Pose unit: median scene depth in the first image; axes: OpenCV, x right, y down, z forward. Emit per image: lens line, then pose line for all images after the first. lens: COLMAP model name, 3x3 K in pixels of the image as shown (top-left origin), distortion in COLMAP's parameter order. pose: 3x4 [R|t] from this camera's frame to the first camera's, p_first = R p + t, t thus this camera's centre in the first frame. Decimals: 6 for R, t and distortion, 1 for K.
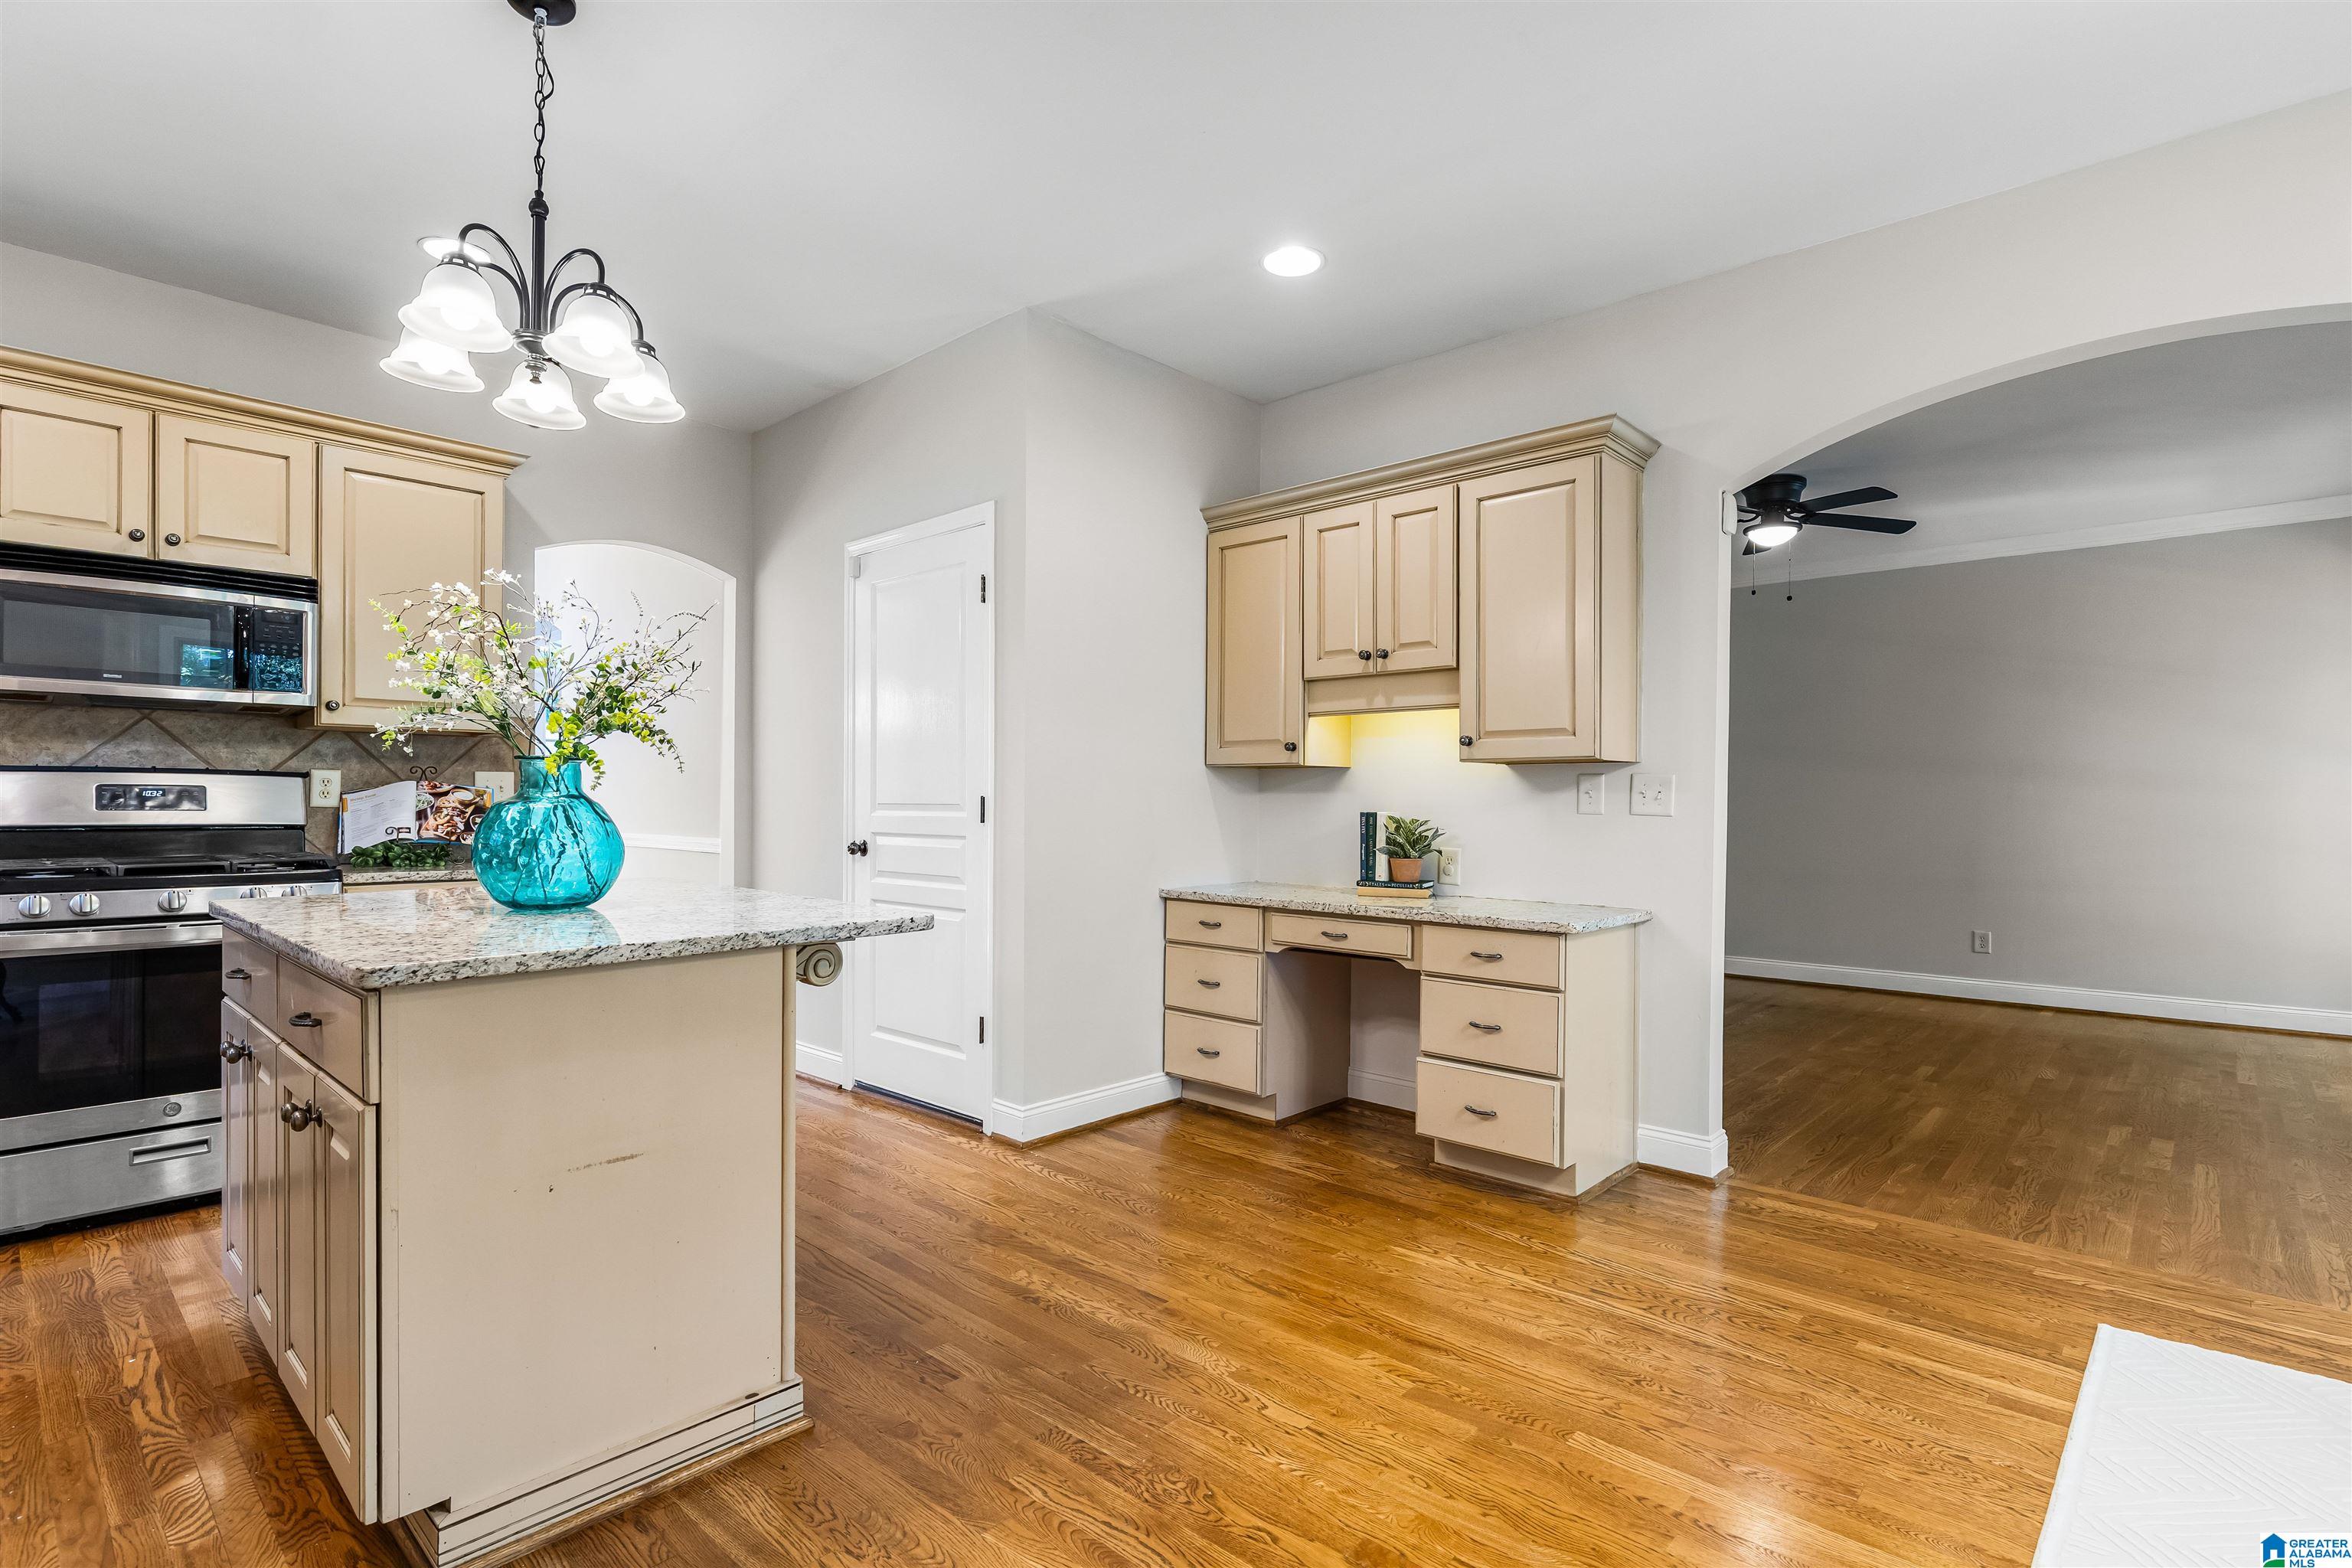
lens RADIAL K [[1135.0, 0, 1176.5], [0, 1135.0, 793.3], [0, 0, 1]] dist [0.000224, 0.000080]
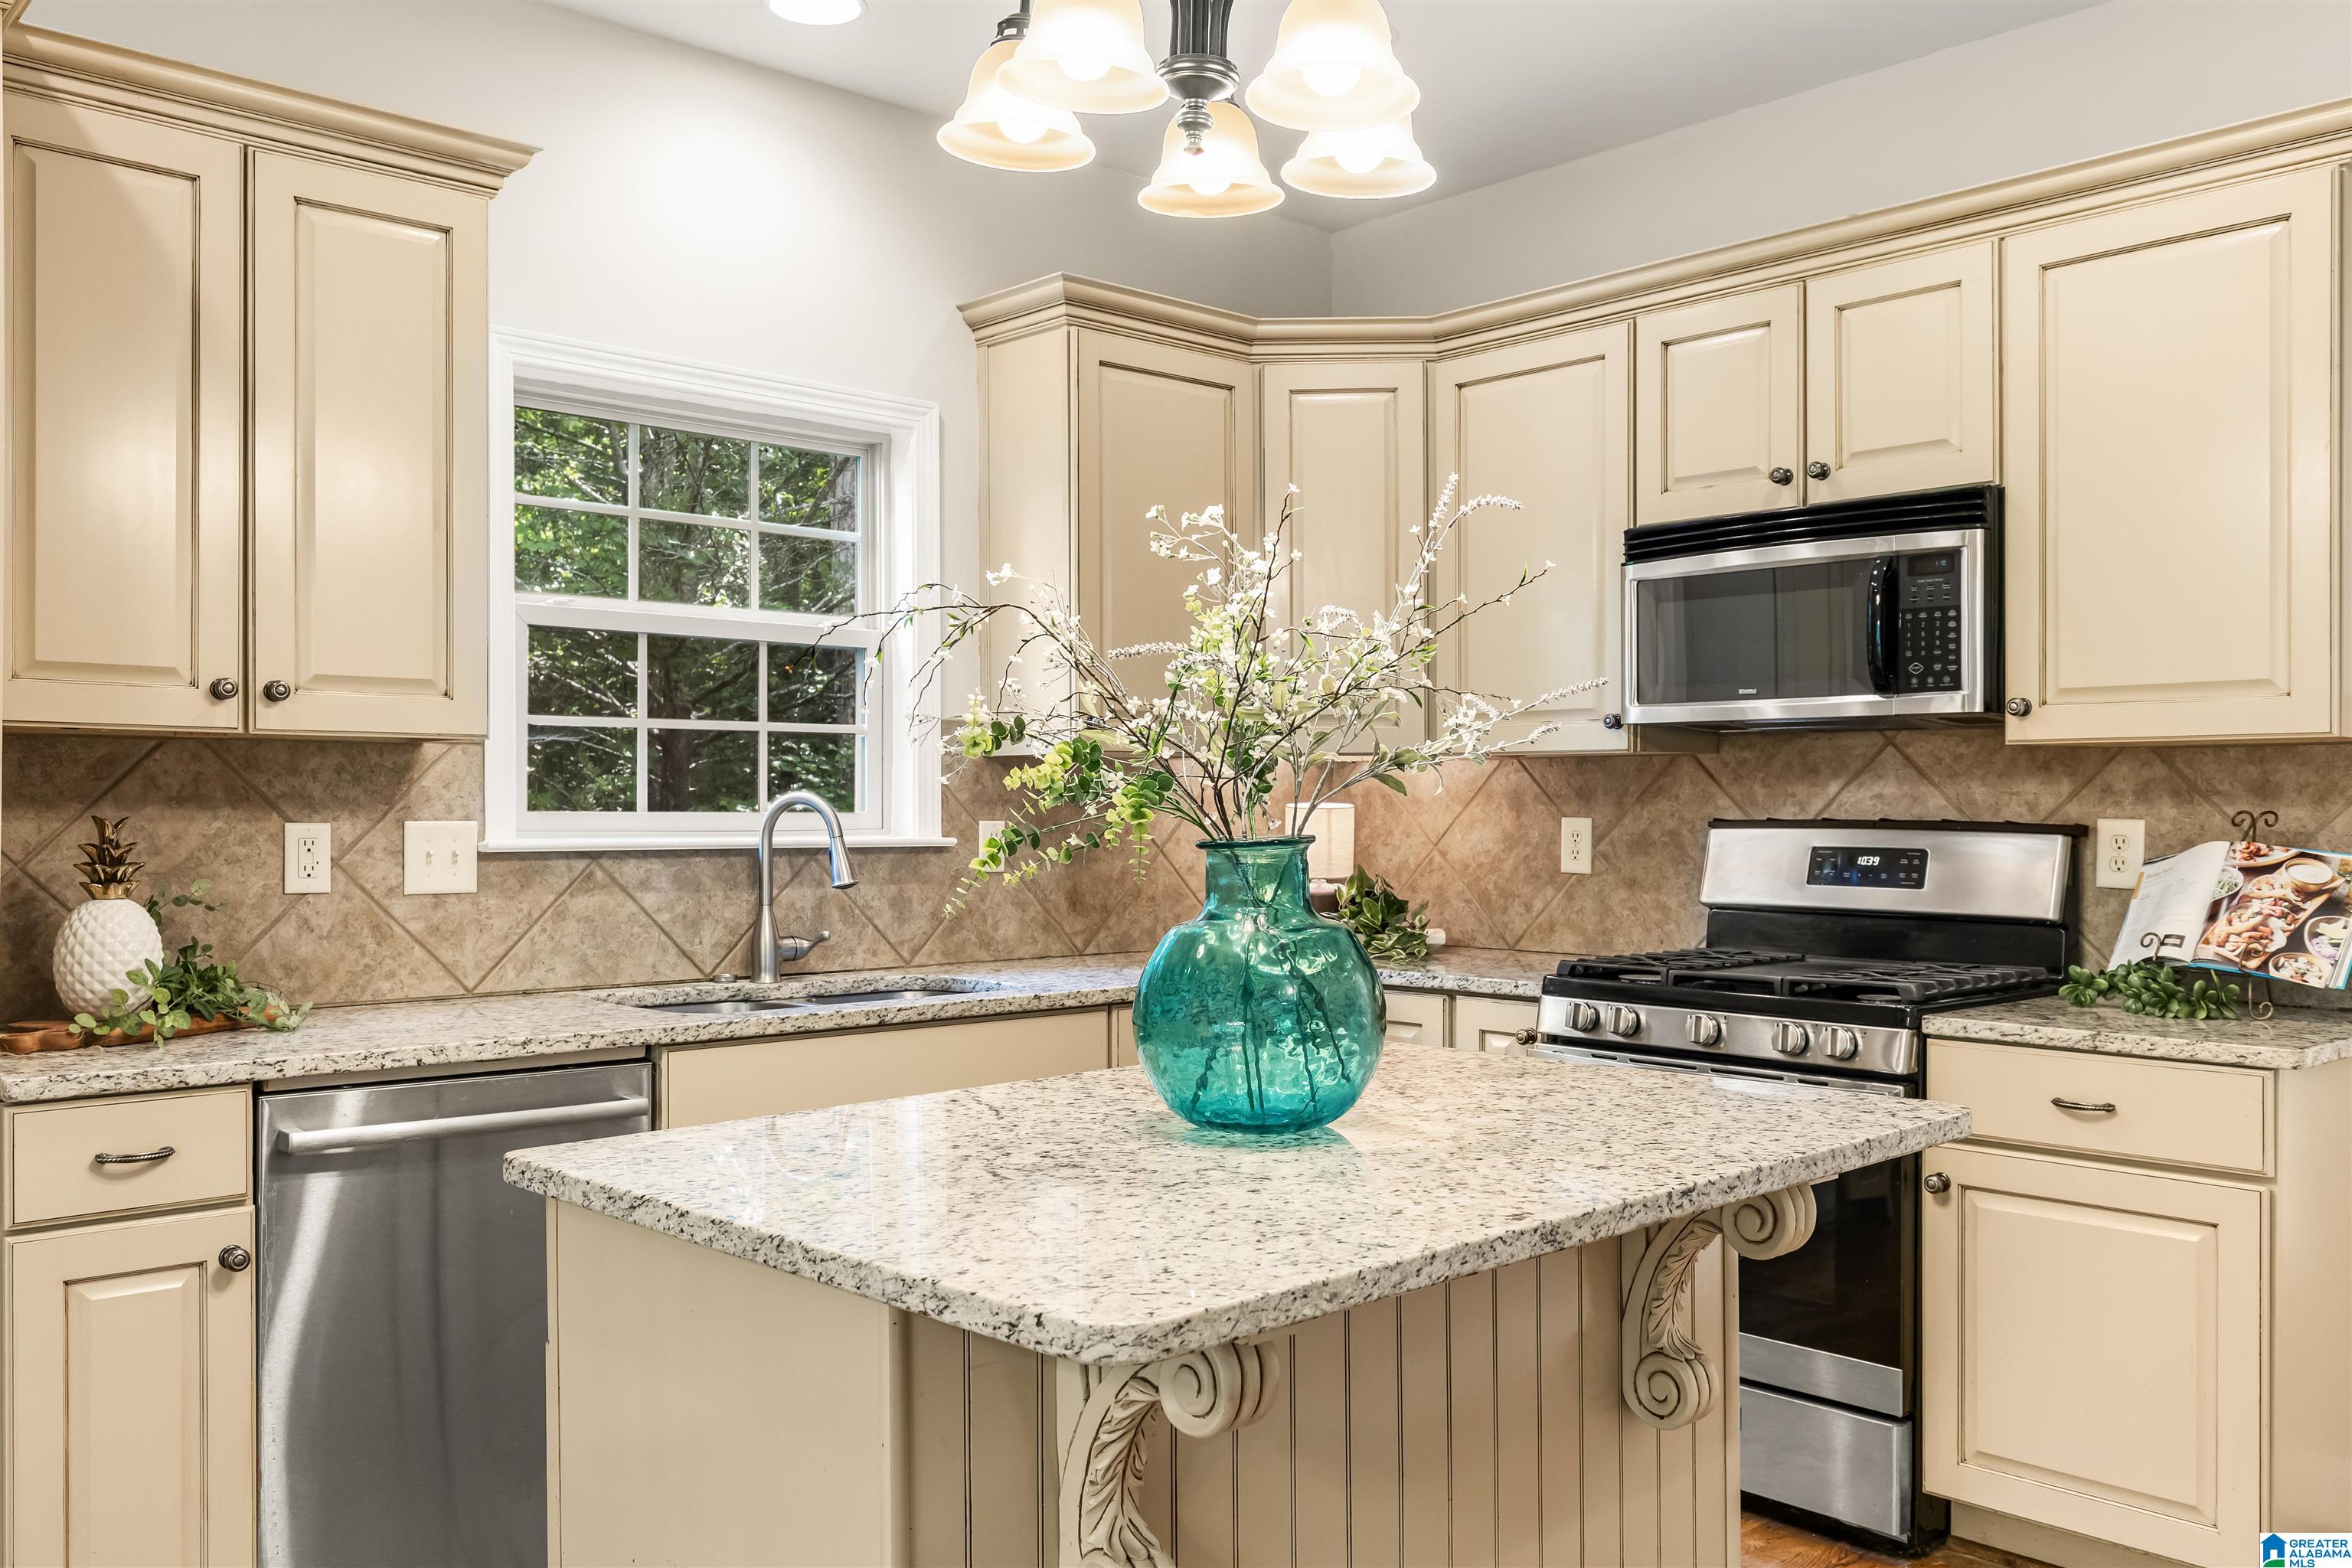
lens RADIAL K [[1930.3, 0, 1176.6], [0, 1930.3, 797.7], [0, 0, 1]] dist [-0.006869, 0.001435]
pose [[-0.077012, -0.008796, -0.996991, 0.219882], [0.005473, 0.999942, -0.009244, -0.027156], [0.997015, -0.006169, -0.076959, 0.669771]]
